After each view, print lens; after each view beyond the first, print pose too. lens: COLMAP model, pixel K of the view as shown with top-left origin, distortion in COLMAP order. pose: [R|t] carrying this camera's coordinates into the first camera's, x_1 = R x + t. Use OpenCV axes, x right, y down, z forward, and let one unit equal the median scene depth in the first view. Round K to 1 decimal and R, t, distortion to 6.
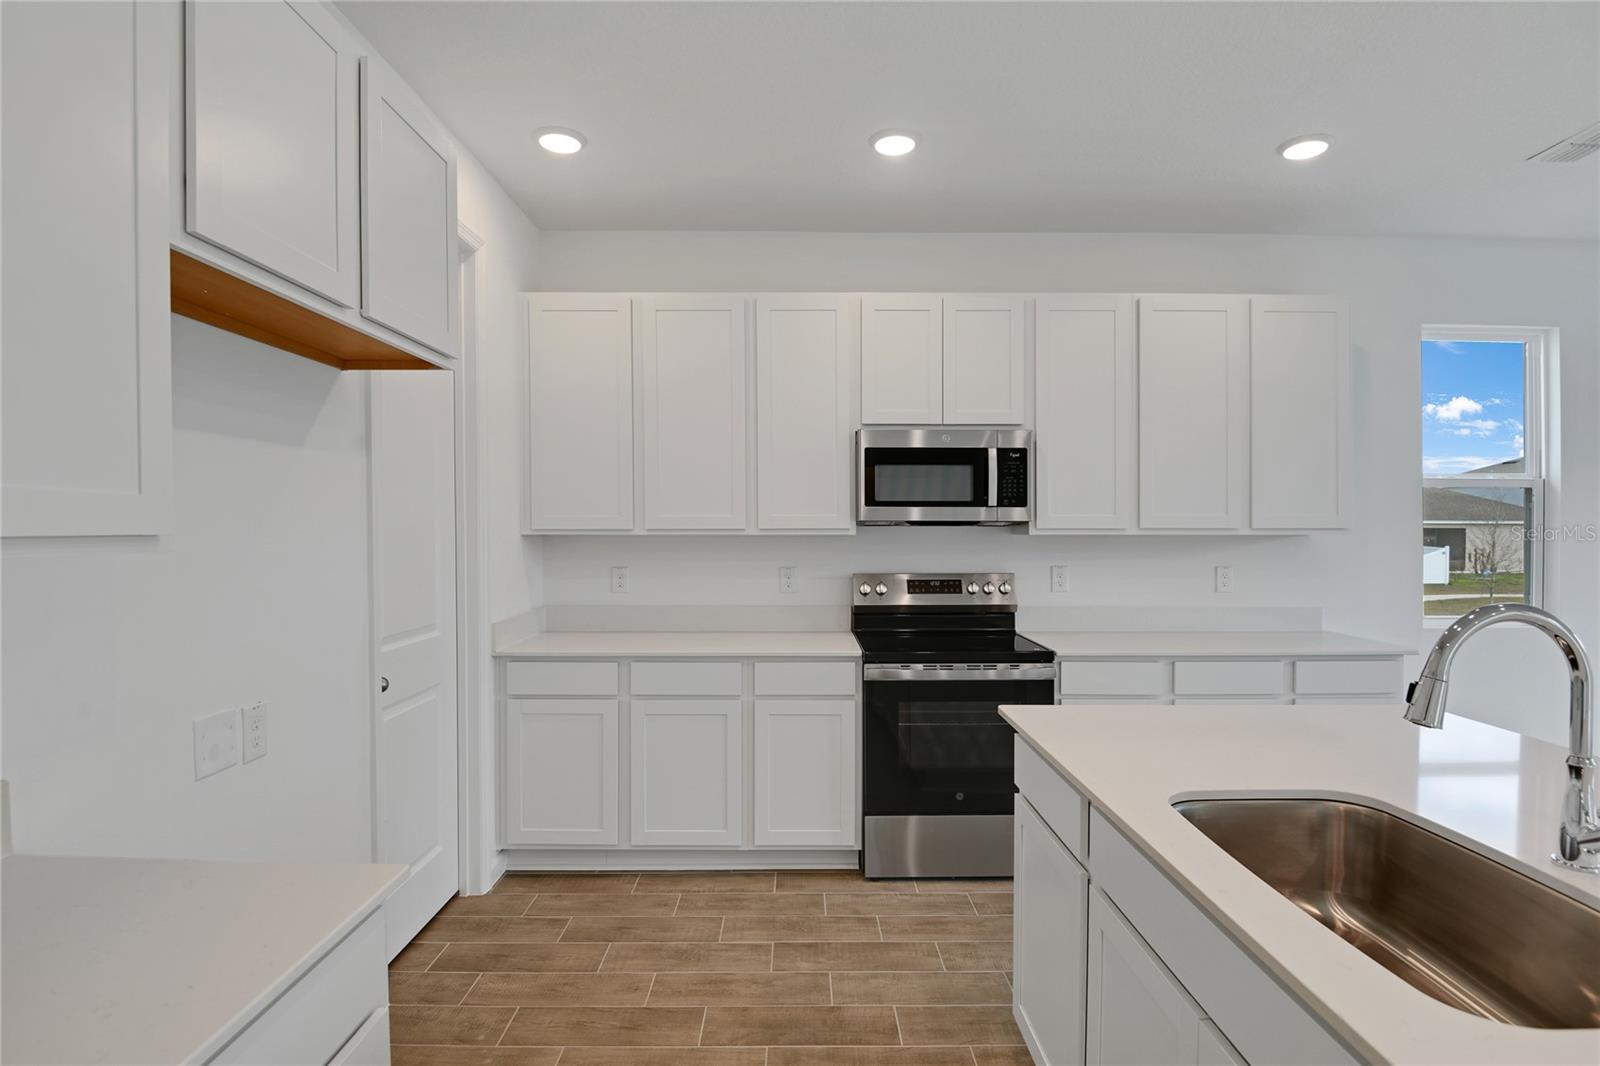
lens RADIAL K [[1014.5, 0, 800.0], [0, 1014.5, 533.0], [0, 0, 1]] dist [0.020456, 0.000137]
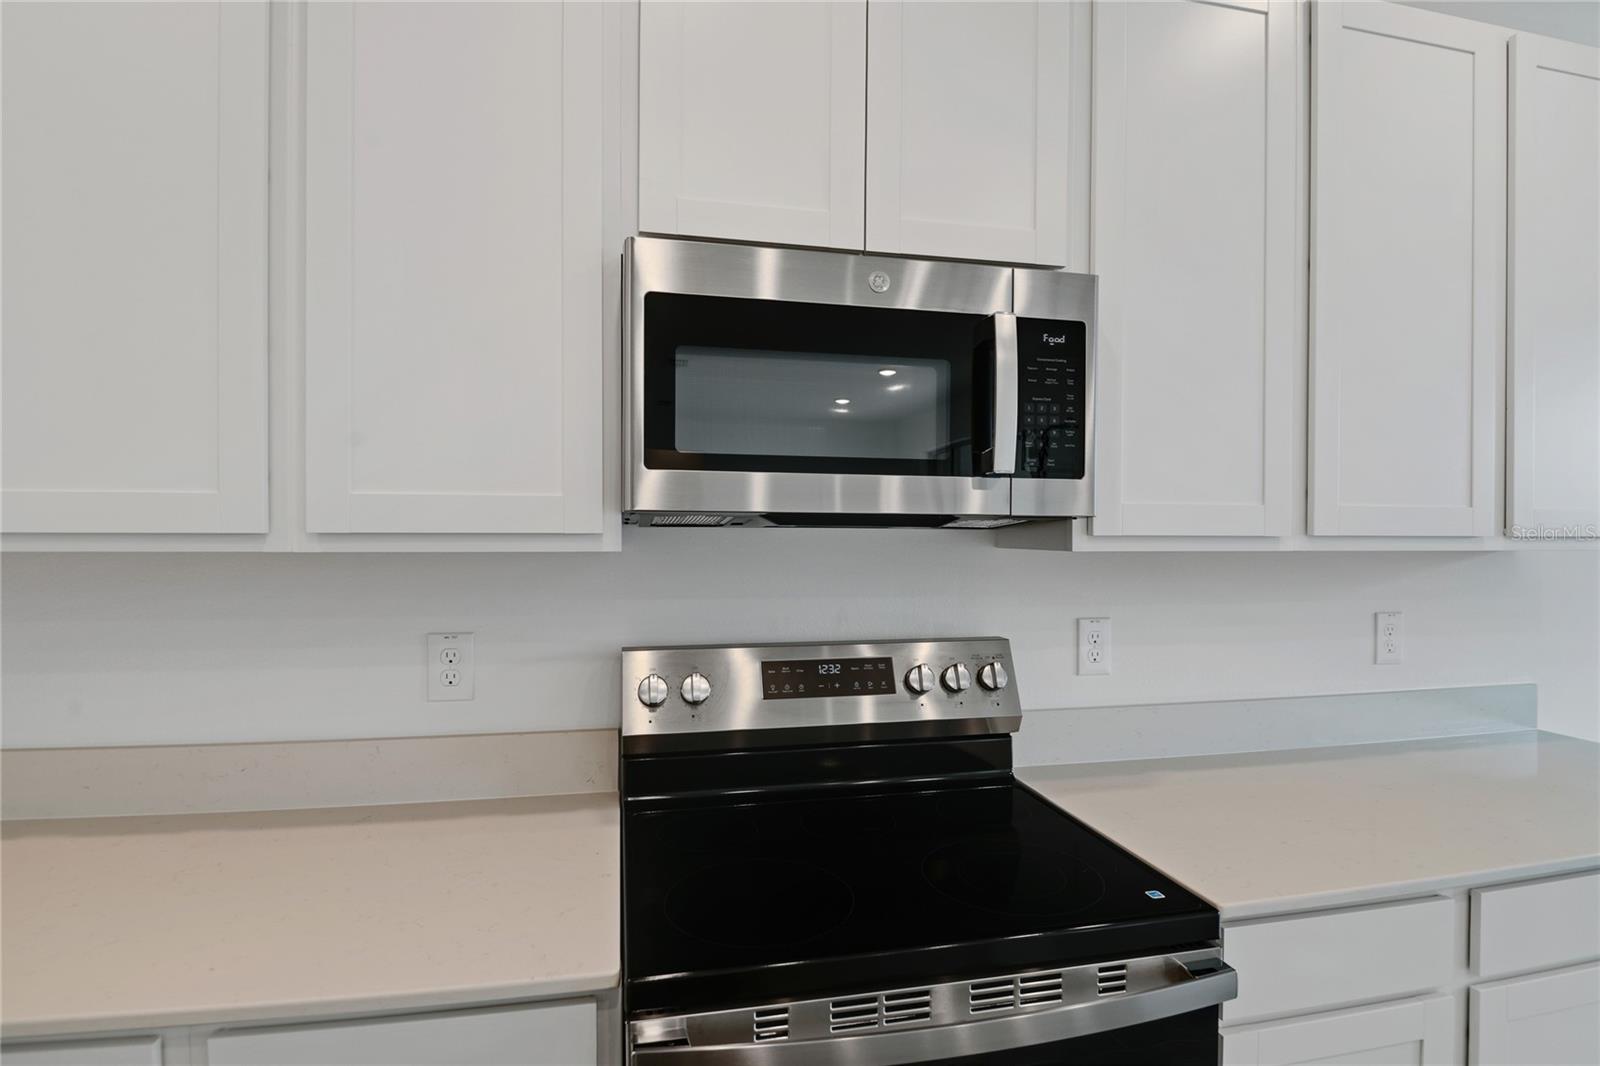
lens RADIAL K [[1014.5, 0, 800.0], [0, 1014.5, 533.0], [0, 0, 1]] dist [0.020456, 0.000137]
pose [[0.984647, 0.005883, 0.174458, 0.053087], [-0.006455, 0.999975, 0.002710, -0.005763], [-0.174438, -0.003794, 0.984661, 0.631202]]
